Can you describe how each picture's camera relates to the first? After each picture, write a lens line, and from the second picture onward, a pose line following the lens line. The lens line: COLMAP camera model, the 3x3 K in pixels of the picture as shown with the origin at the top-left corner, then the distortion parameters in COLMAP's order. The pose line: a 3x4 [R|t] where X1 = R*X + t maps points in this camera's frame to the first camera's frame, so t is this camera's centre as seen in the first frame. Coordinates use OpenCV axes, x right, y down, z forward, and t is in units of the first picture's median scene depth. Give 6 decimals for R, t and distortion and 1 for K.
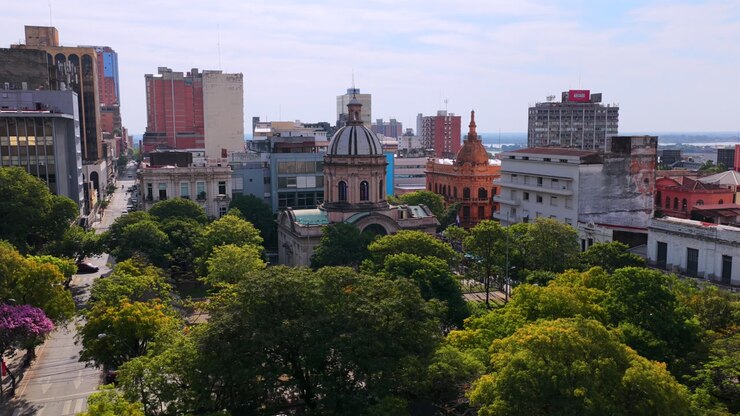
lens RADIAL K [[630.8, 0, 370.0], [0, 630.8, 208.0], [0, 0, 1]] dist [-0.007496, -0.003450]
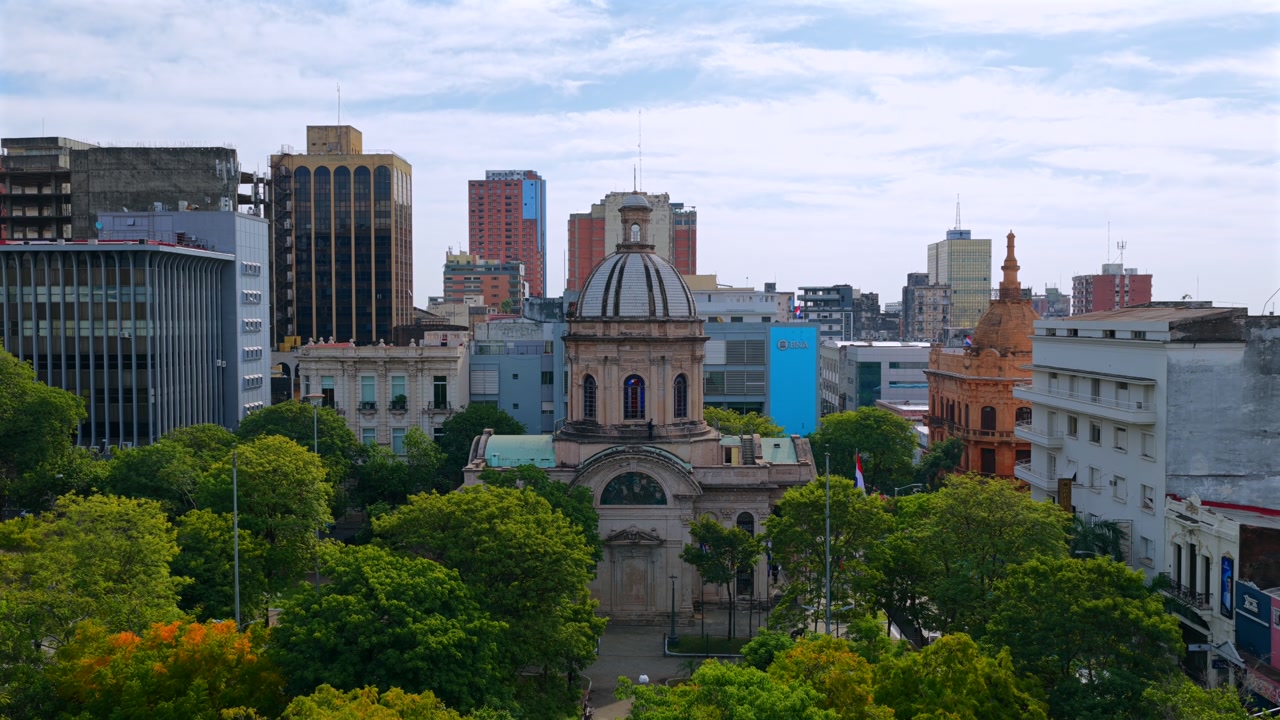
lens RADIAL K [[1091.2, 0, 640.0], [0, 1091.2, 360.0], [0, 0, 1]] dist [-0.007496, -0.003450]
pose [[0.936068, 0.015562, -0.351474, 0.243539], [-0.044025, 0.996350, -0.073136, 0.002427], [0.349053, 0.083934, 0.933337, 0.259063]]
